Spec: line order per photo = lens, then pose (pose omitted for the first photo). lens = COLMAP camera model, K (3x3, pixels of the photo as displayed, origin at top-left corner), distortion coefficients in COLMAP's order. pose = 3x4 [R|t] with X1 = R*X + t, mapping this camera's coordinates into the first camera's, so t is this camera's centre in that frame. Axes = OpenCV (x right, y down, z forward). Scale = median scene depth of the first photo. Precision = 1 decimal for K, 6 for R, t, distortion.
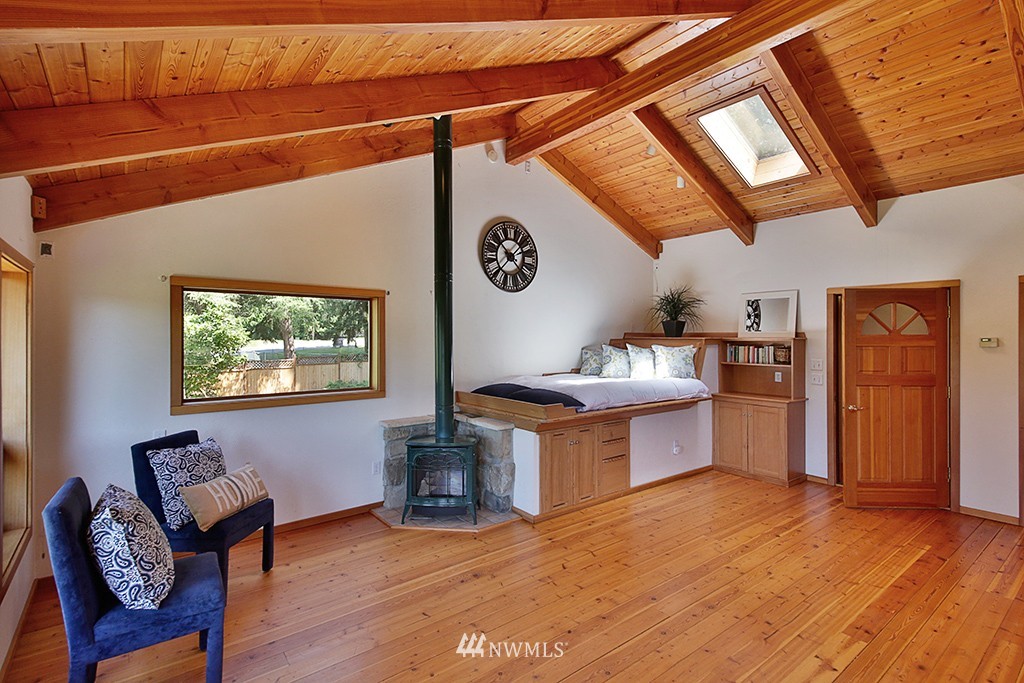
lens RADIAL K [[490.0, 0, 512.0], [0, 490.0, 341.5], [0, 0, 1]] dist [0.002312, -0.000472]
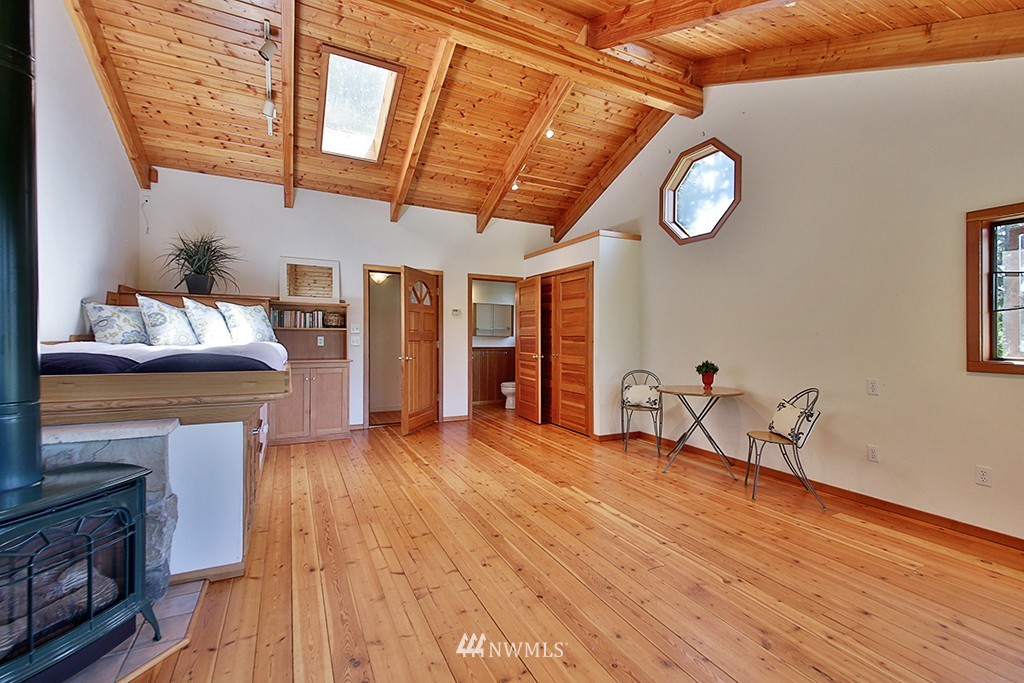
lens RADIAL K [[431.1, 0, 512.0], [0, 431.1, 341.5], [0, 0, 1]] dist [0.002850, 0.000000]
pose [[0.170122, -0.014200, 0.985321, -0.382933], [-0.000586, 0.999895, 0.014511, 0.074965], [-0.985423, -0.003046, 0.170095, 0.547410]]
